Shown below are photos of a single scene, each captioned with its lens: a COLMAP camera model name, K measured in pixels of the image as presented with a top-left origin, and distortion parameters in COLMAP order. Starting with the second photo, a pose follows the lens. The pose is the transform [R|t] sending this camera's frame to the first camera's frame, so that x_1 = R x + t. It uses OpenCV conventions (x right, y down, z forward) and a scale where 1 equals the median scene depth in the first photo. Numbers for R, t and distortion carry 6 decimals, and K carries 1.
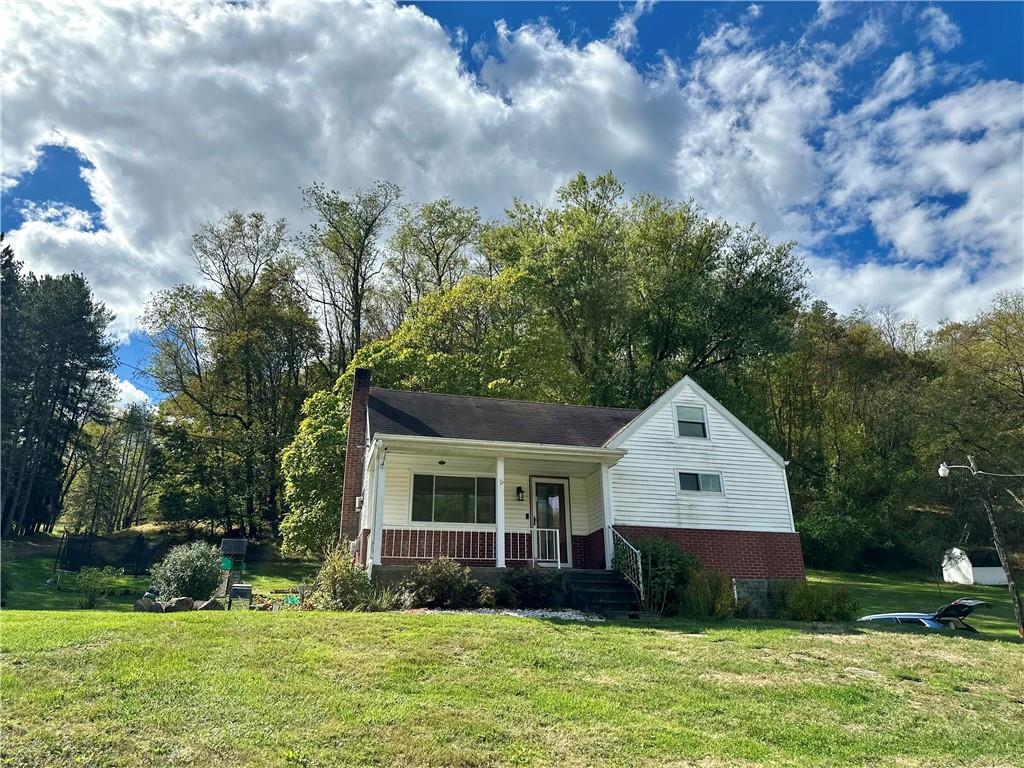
lens RADIAL K [[719.6, 0, 511.4], [0, 719.6, 379.0], [0, 0, 1]] dist [0.154540, -0.130473]
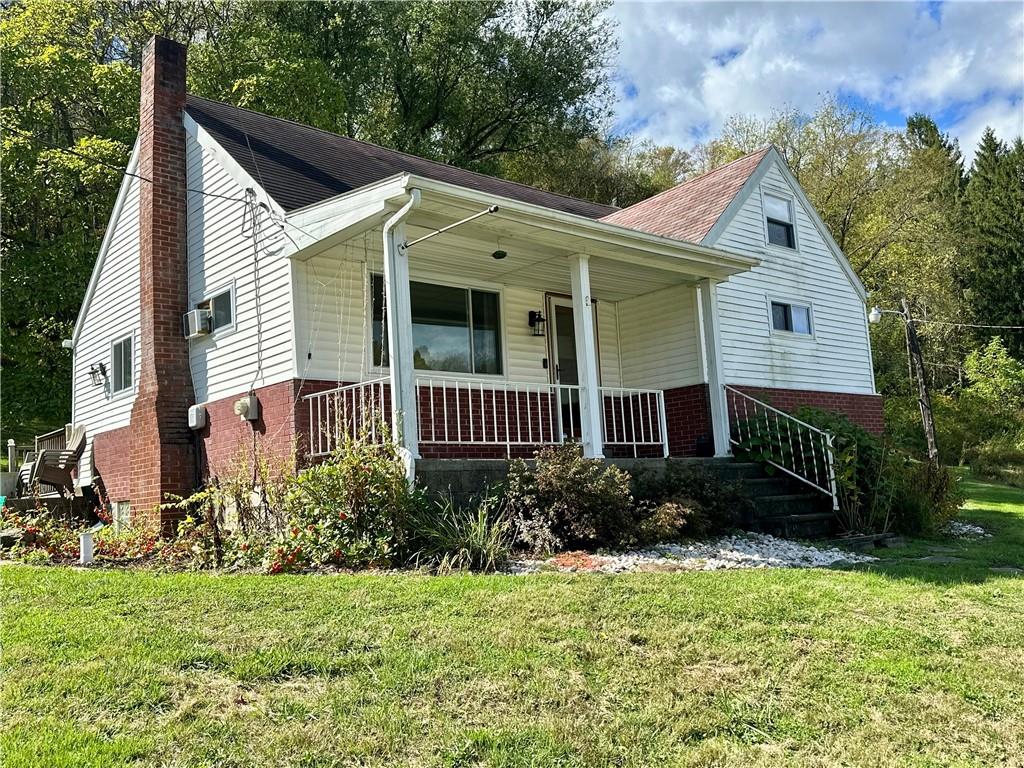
lens RADIAL K [[916.0, 0, 512.0], [0, 916.0, 384.0], [0, 0, 1]] dist [0.087579, -0.000470]
pose [[0.899629, 0.022101, 0.436096, -0.328082], [-0.117498, 0.974135, 0.193019, 0.074269], [-0.420550, -0.224885, 0.878956, 0.398310]]
